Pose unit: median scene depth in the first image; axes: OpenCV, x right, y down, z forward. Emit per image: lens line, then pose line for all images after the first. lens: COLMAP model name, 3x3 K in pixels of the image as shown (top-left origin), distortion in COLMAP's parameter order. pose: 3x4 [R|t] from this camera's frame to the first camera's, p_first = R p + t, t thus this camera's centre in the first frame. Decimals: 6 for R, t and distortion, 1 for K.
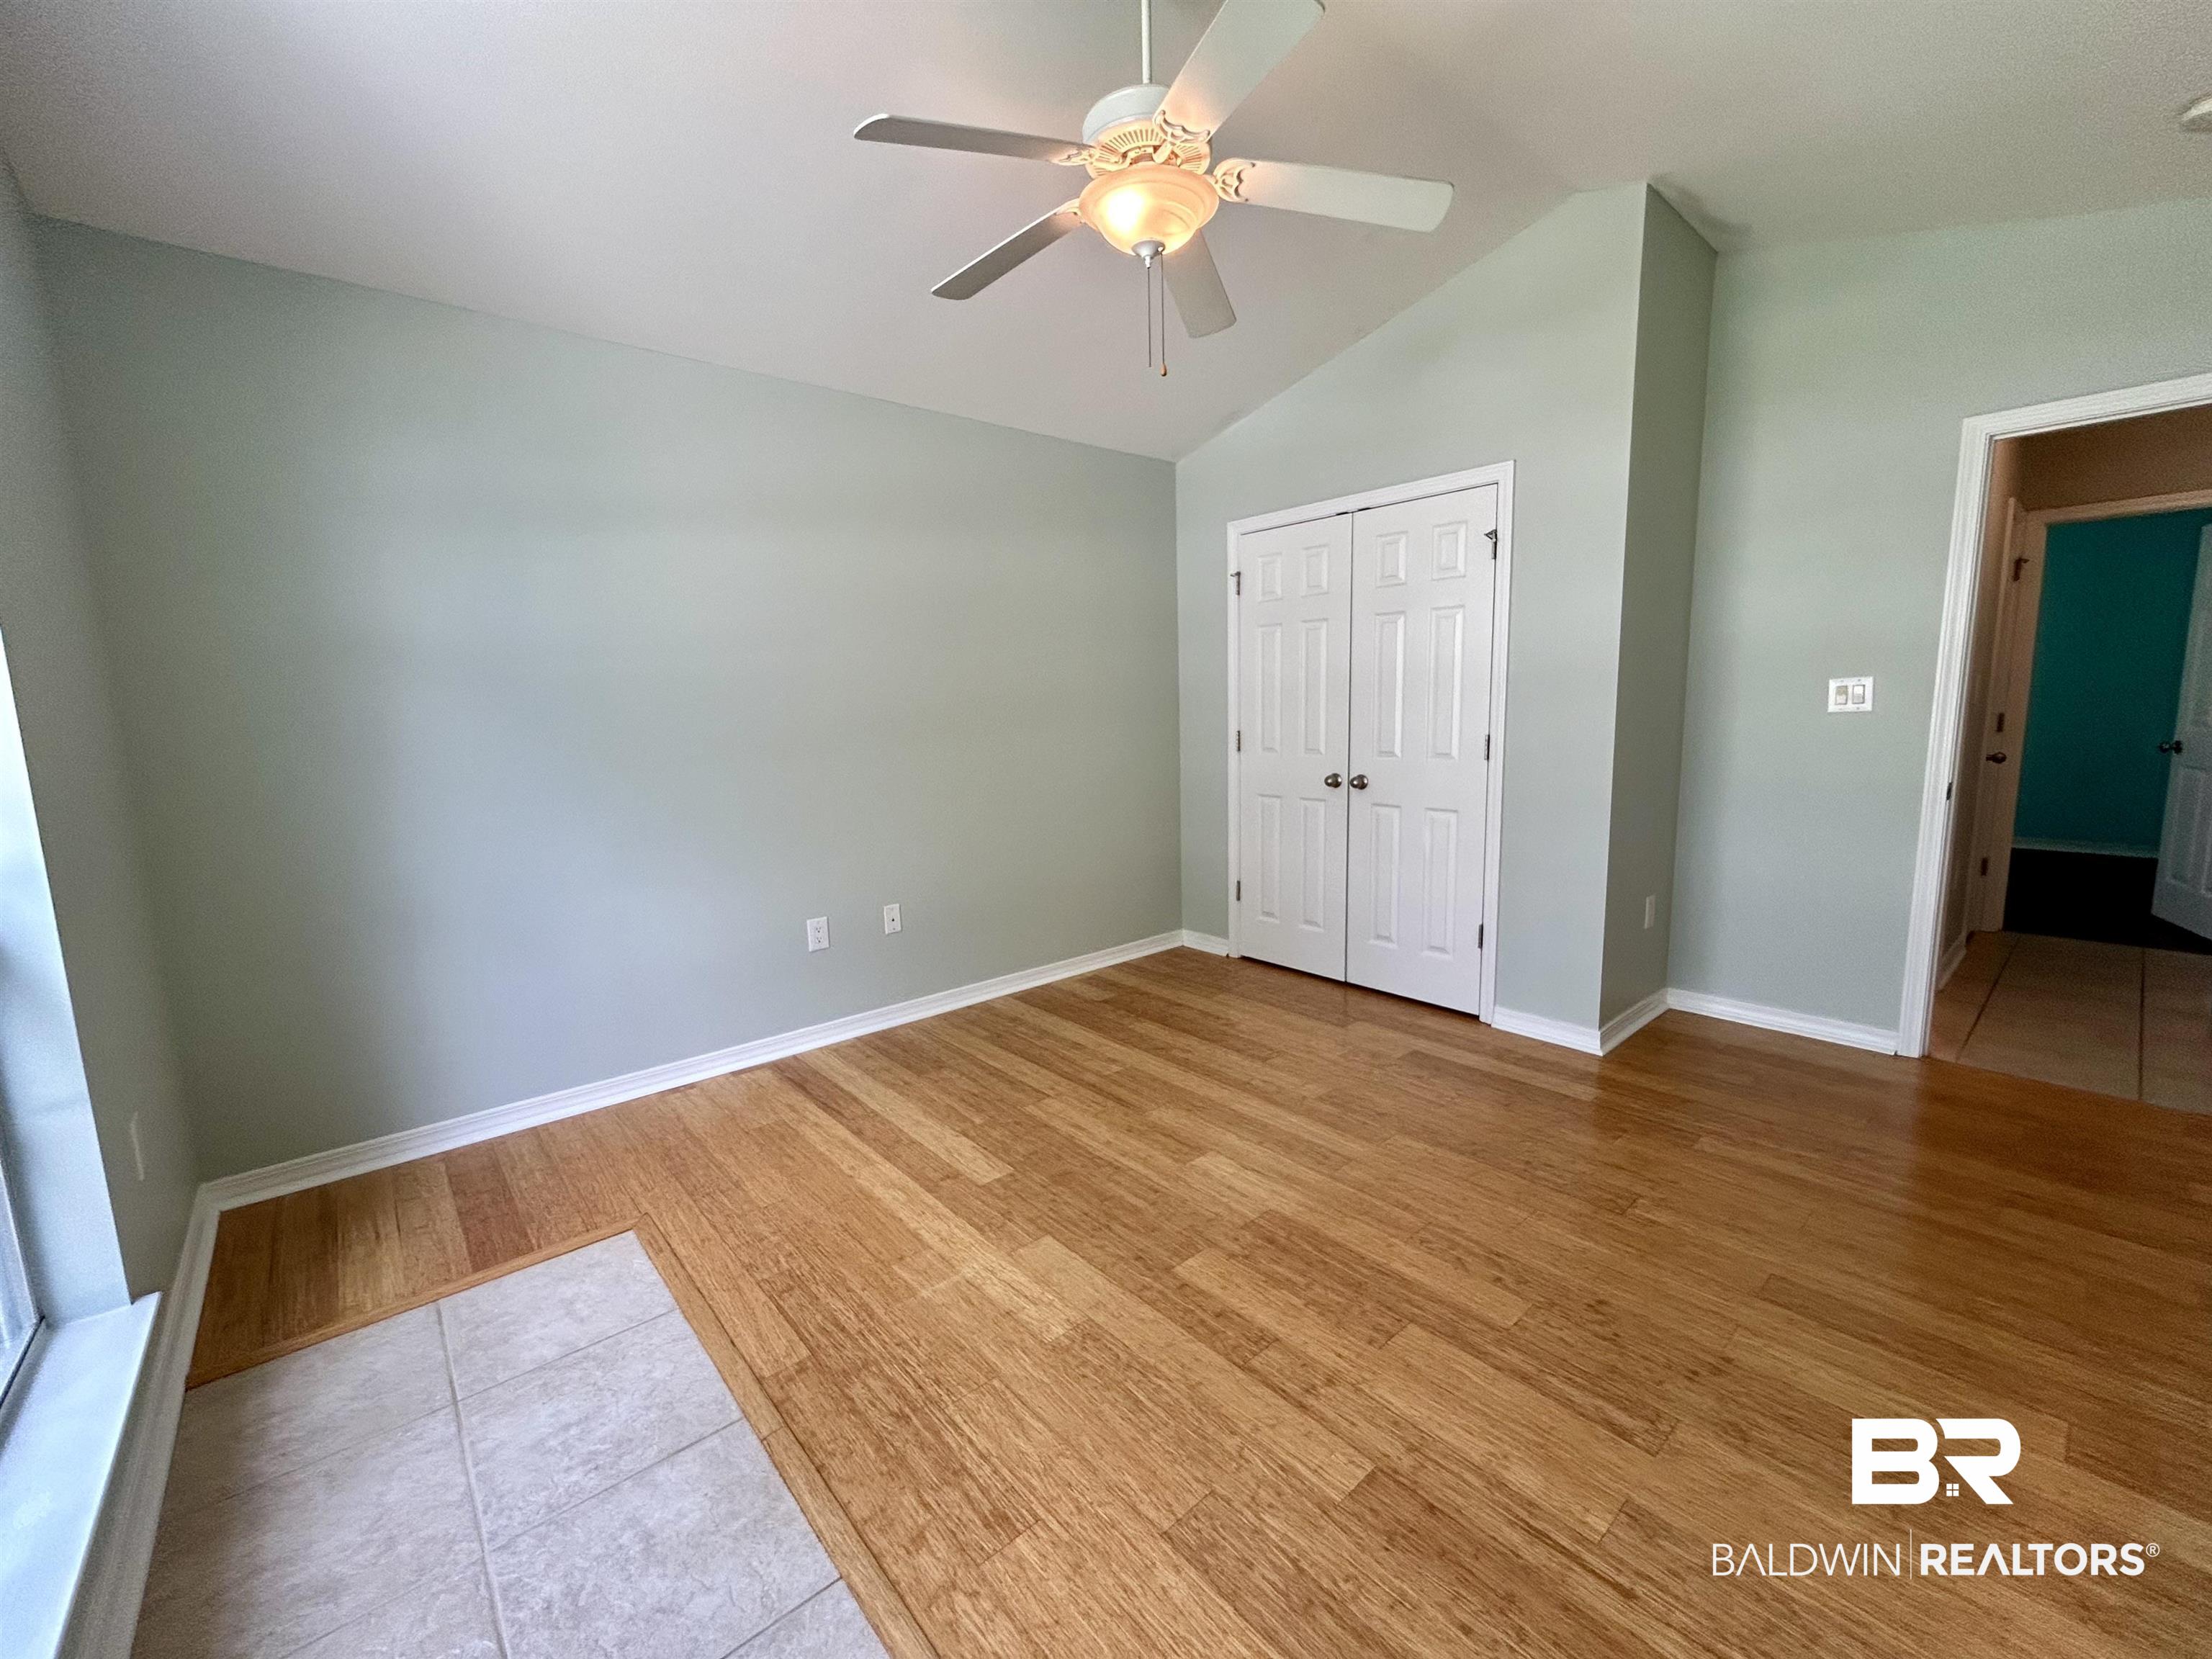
lens RADIAL K [[896.6, 0, 1107.9], [0, 896.6, 819.9], [0, 0, 1]] dist [-0.002038, 0.002502]
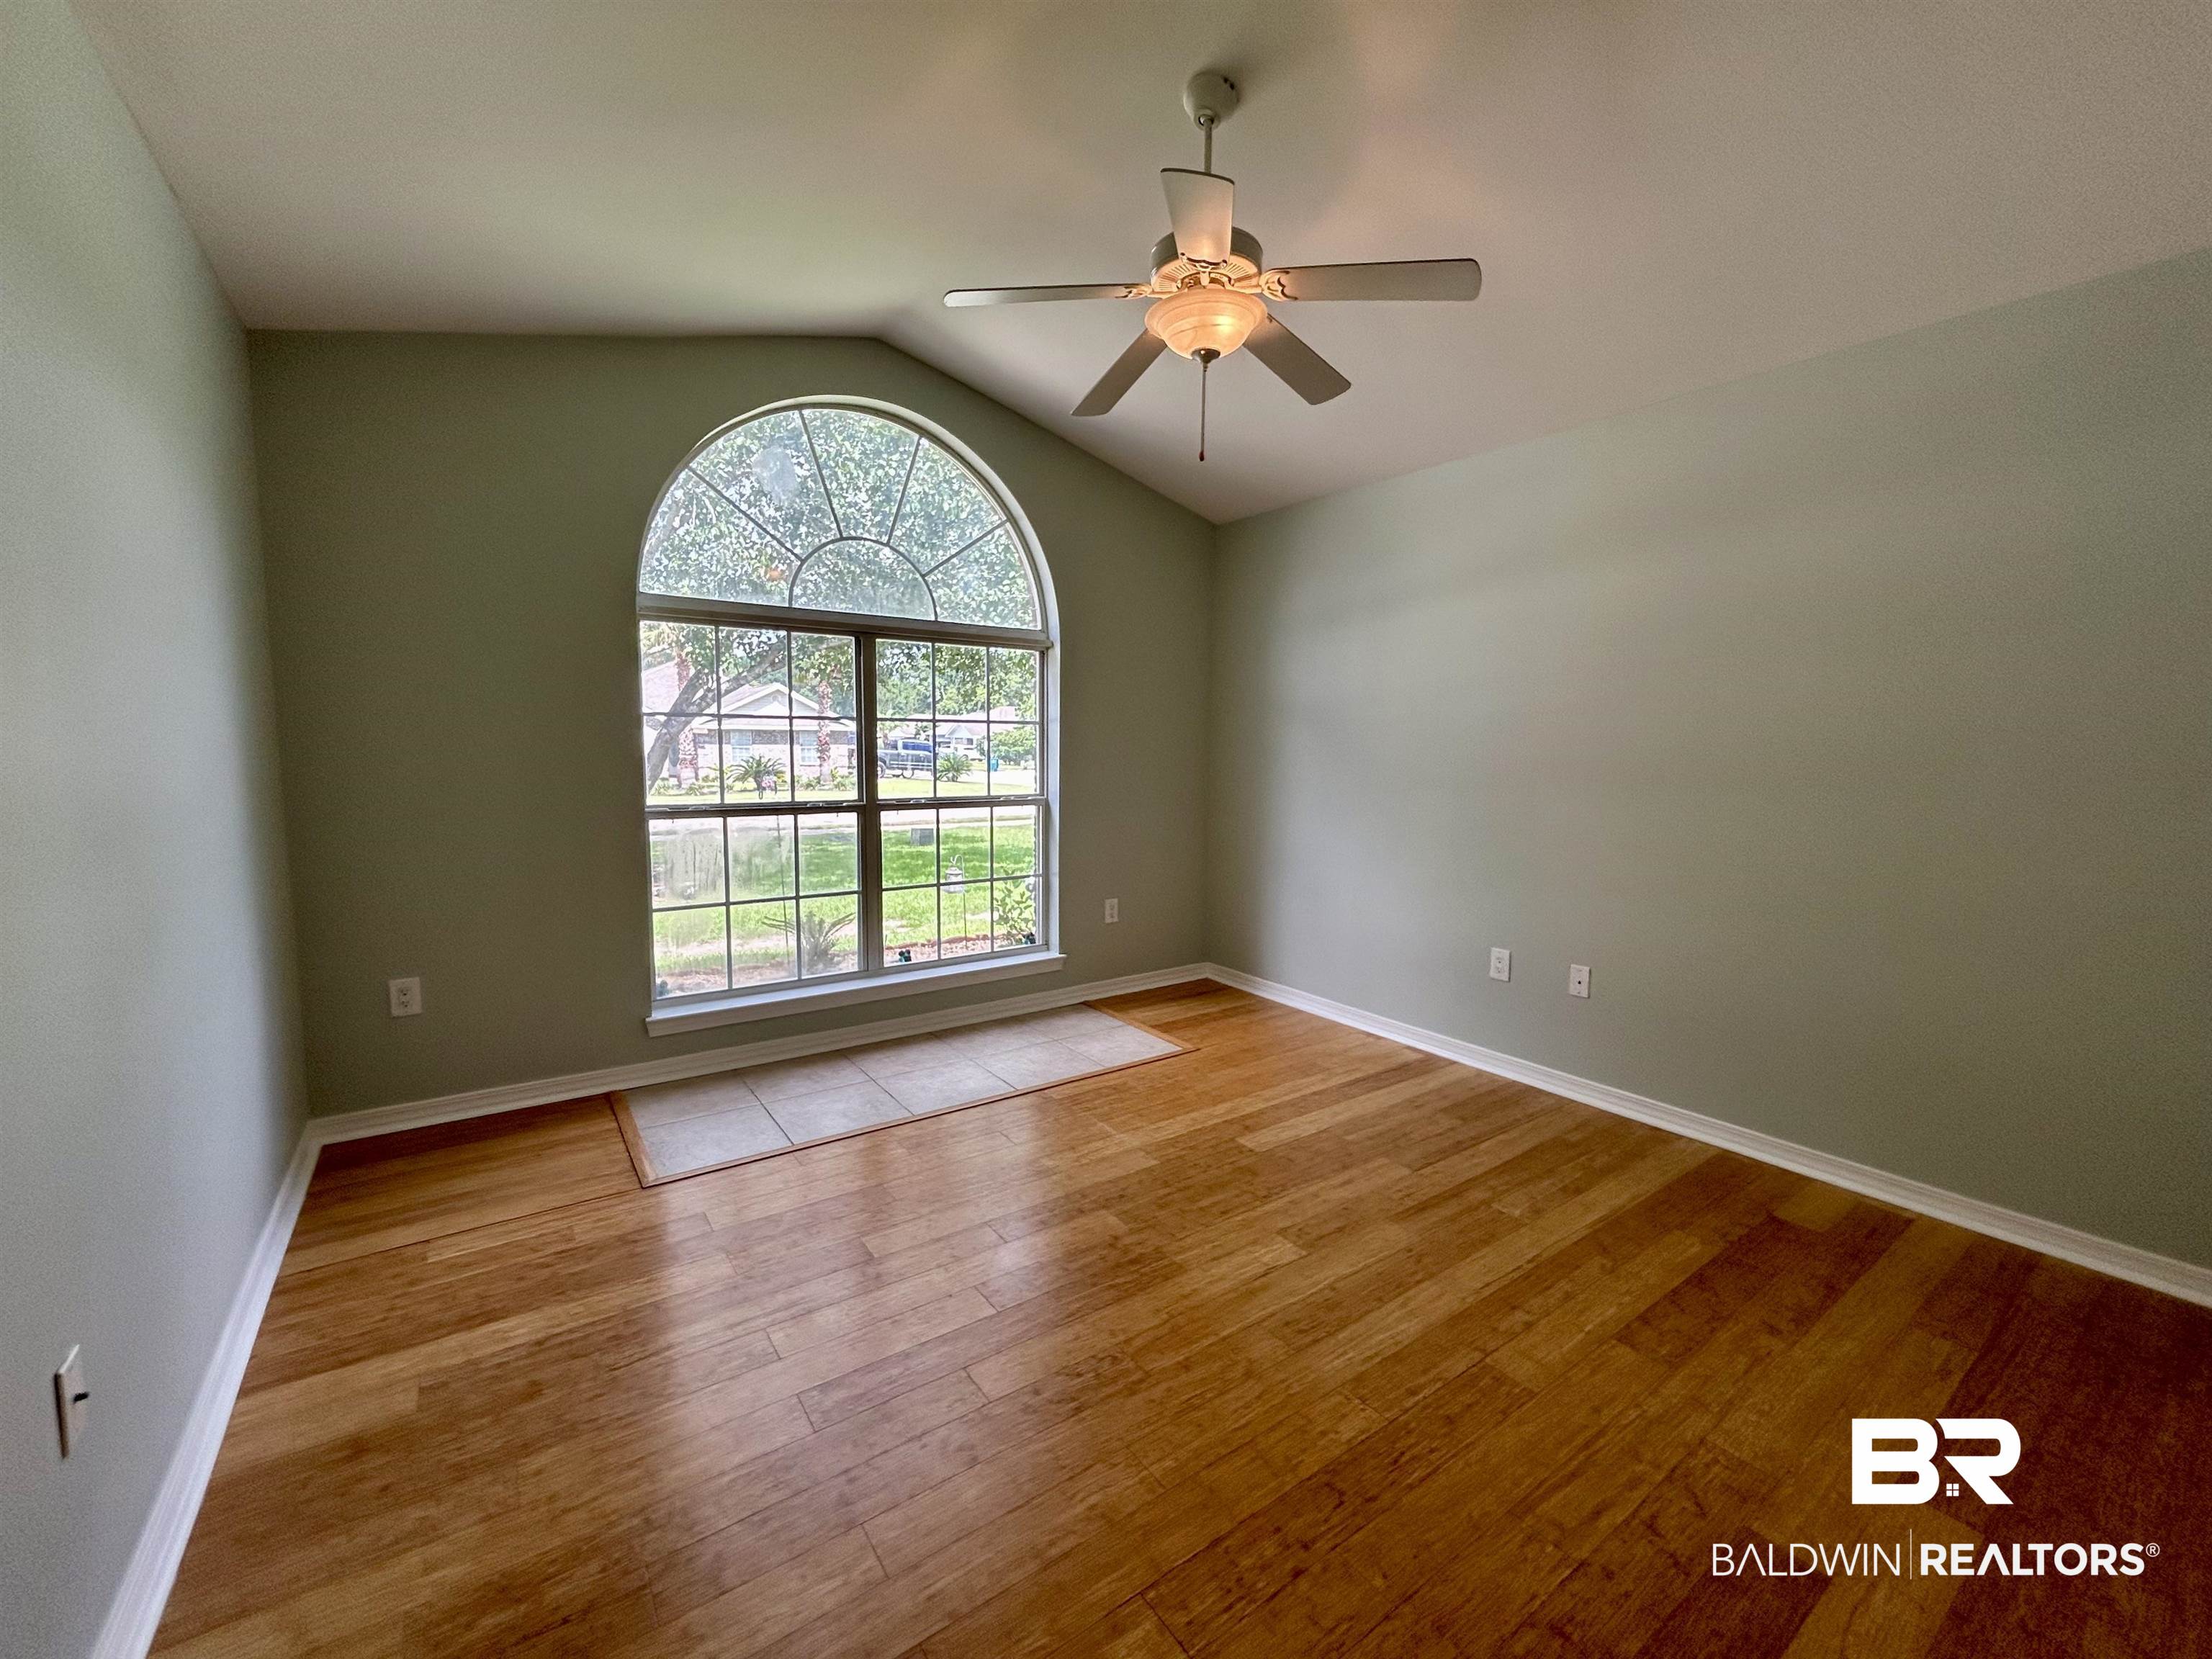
lens RADIAL K [[896.6, 0, 1105.7], [0, 896.6, 825.5], [0, 0, 1]] dist [-0.002038, 0.002502]
pose [[-0.096555, 0.117014, -0.988426, 0.891372], [-0.138775, 0.981783, 0.129784, -0.124075], [0.985606, 0.149700, -0.078557, 0.748270]]
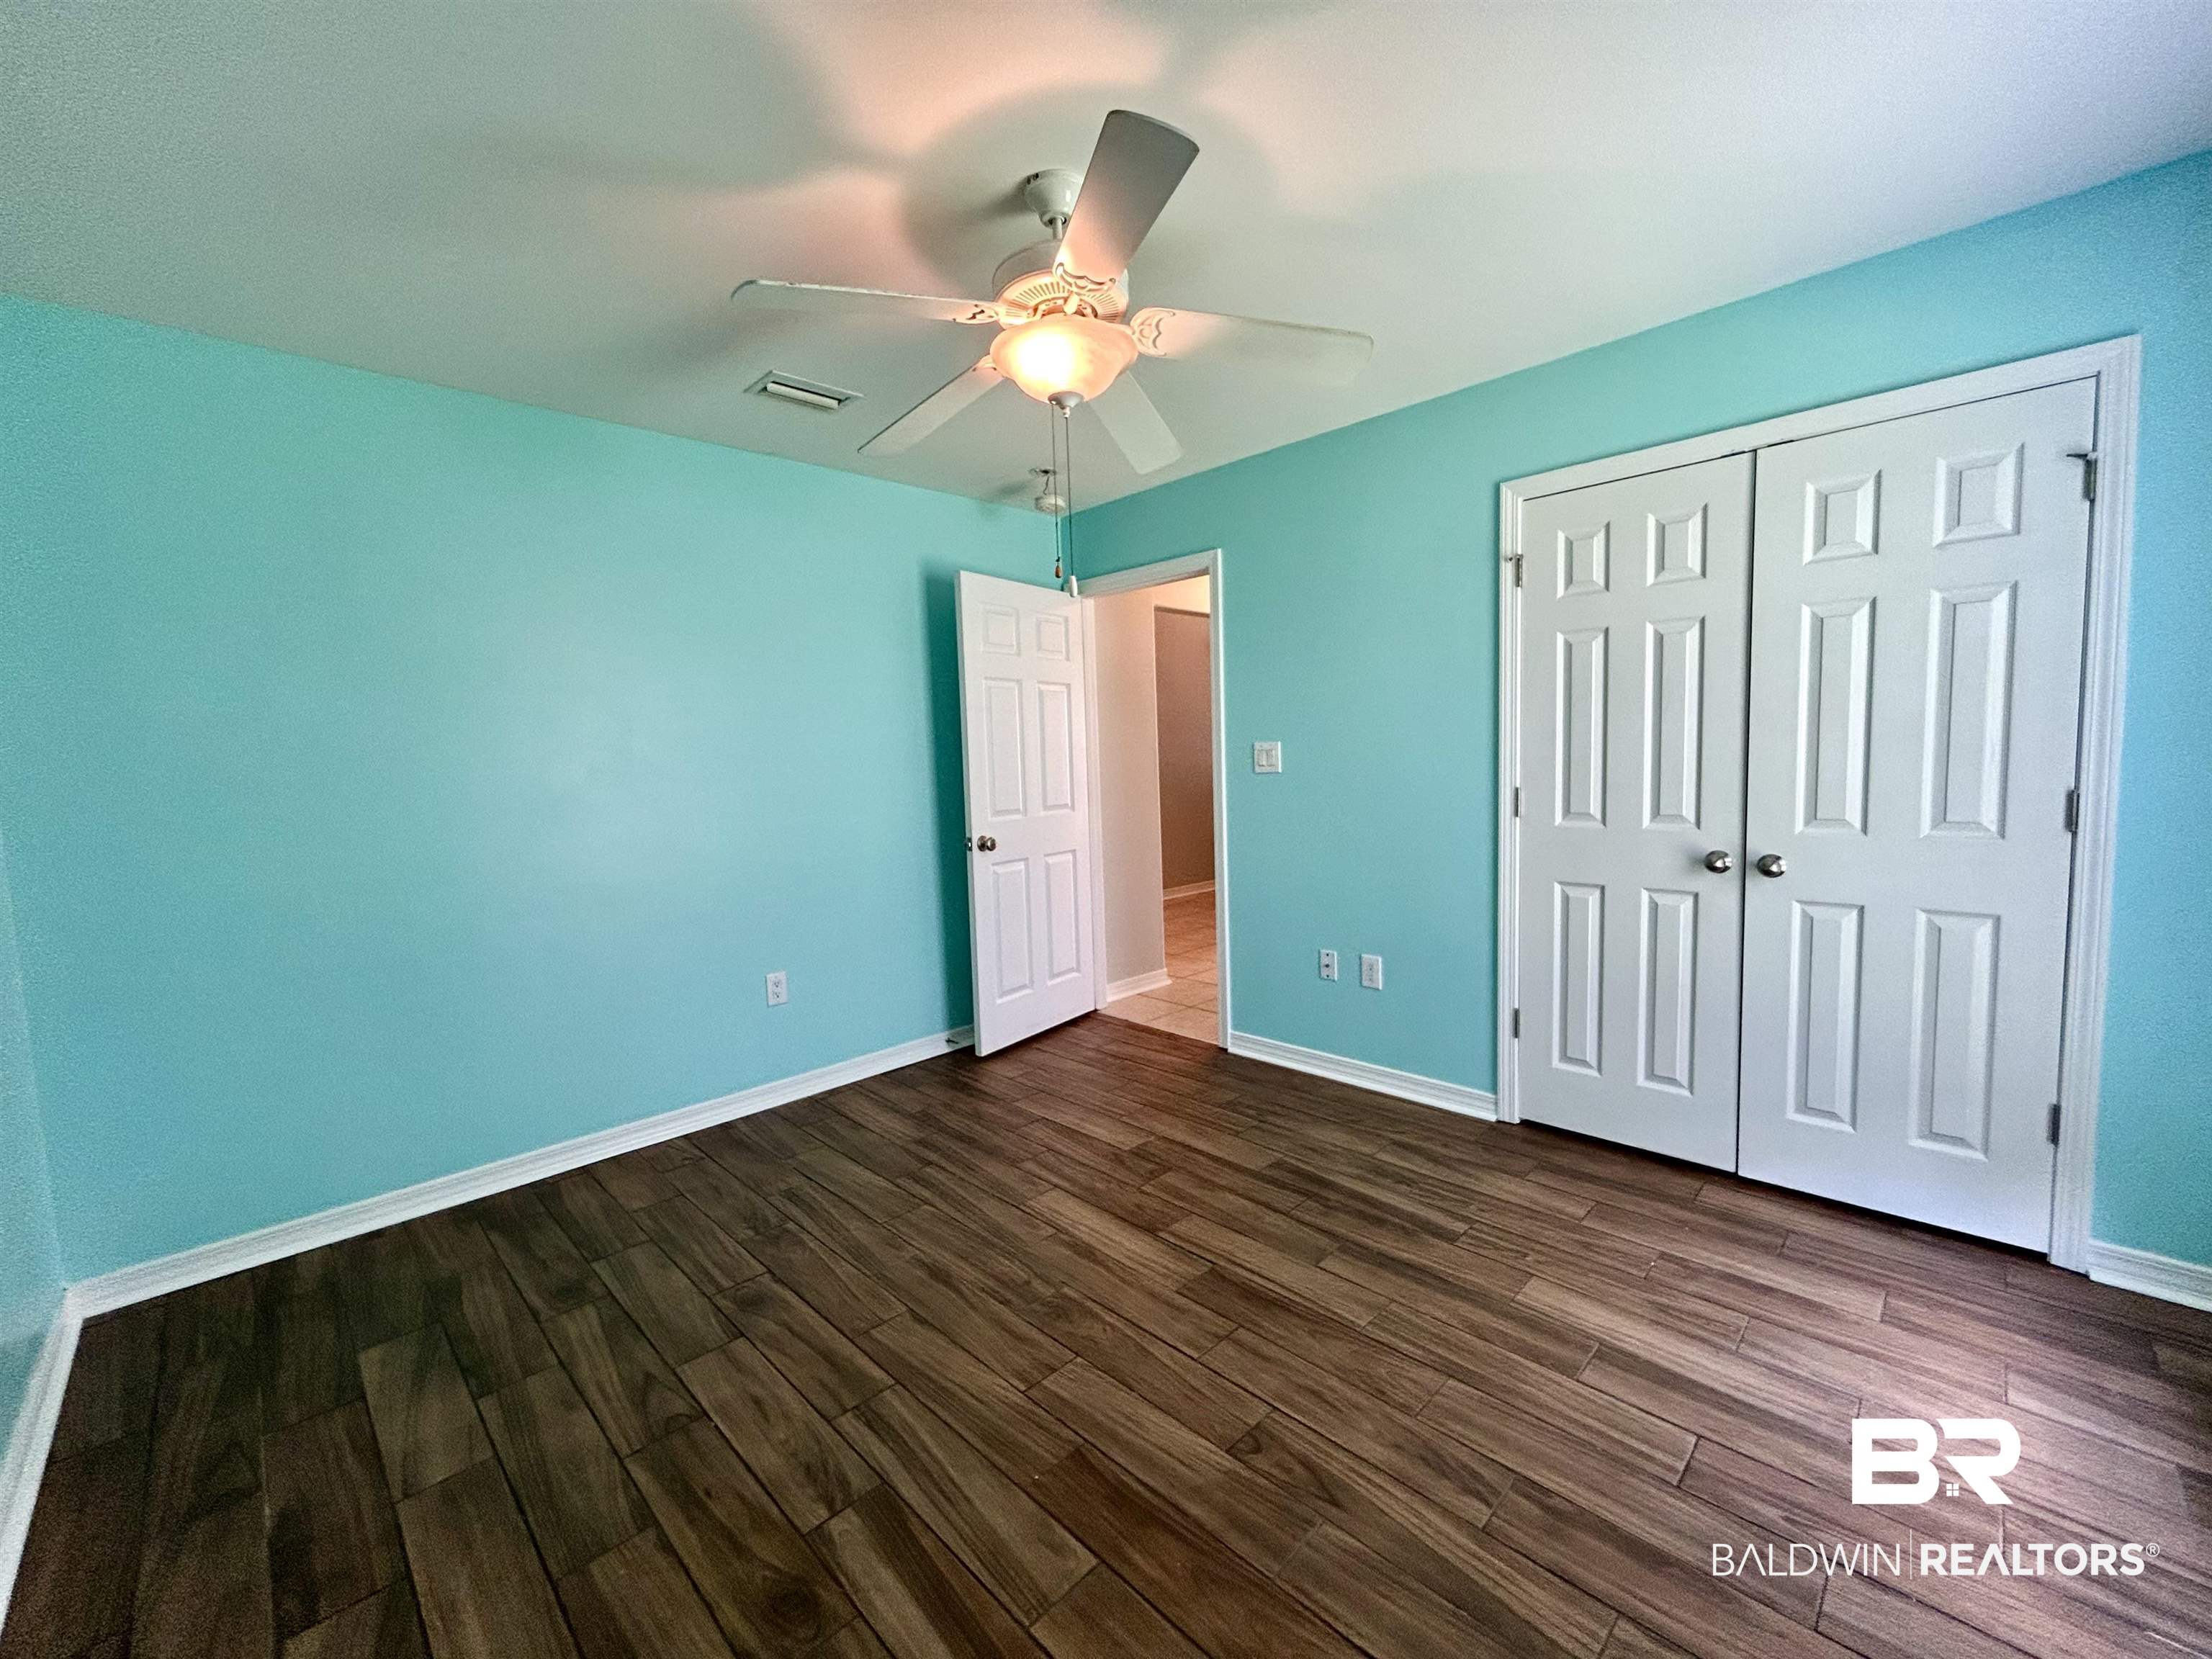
lens RADIAL K [[896.6, 0, 1100.5], [0, 896.6, 837.6], [0, 0, 1]] dist [-0.002038, 0.002502]
pose [[0.998514, -0.002686, 0.054438, -0.322549], [0.005540, 0.998614, -0.052342, -0.043611], [-0.054222, 0.052566, 0.997144, 0.526443]]
